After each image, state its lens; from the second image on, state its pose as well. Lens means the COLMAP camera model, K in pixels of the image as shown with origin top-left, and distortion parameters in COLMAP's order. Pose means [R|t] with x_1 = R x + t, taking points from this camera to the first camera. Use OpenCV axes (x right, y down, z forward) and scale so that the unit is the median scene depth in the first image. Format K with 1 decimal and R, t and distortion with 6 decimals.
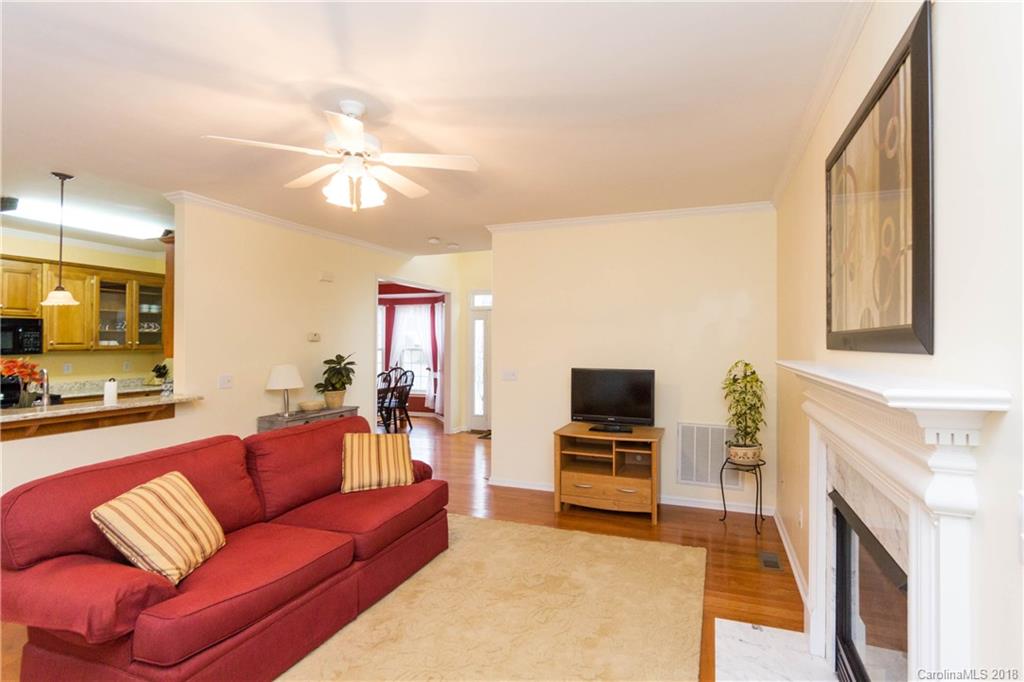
lens RADIAL K [[492.4, 0, 508.1], [0, 492.4, 342.7], [0, 0, 1]] dist [0.004552, 0.000046]
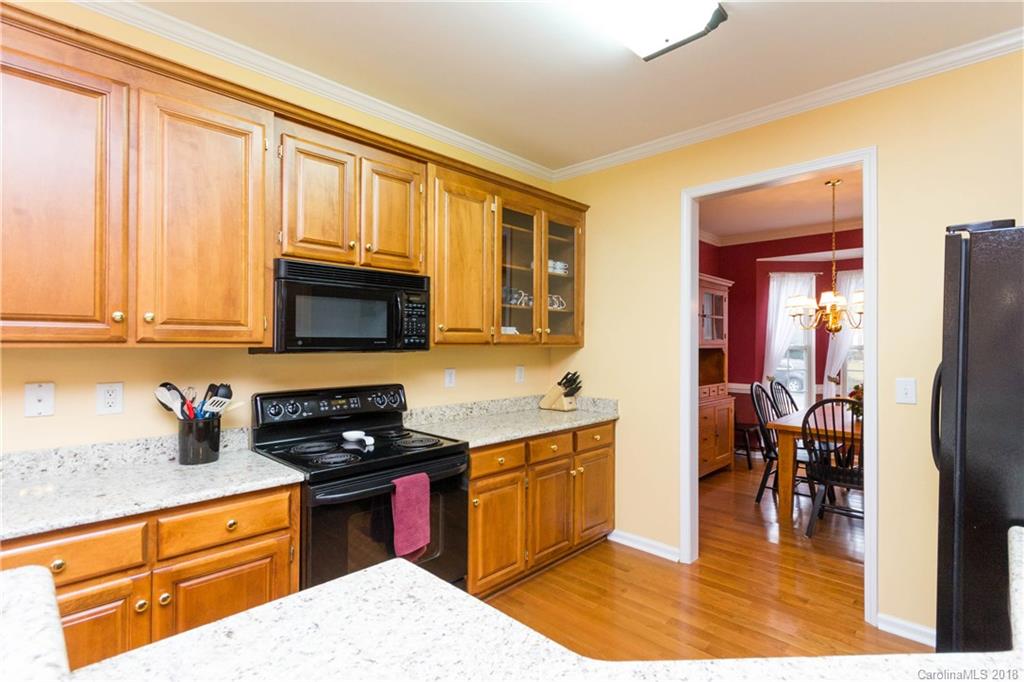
lens RADIAL K [[492.4, 0, 510.6], [0, 492.4, 343.5], [0, 0, 1]] dist [0.004552, 0.000046]
pose [[0.914890, -0.003295, -0.403690, -0.598638], [0.002364, 0.999993, -0.002805, 0.015535], [0.403697, 0.001612, 0.914892, 0.527800]]
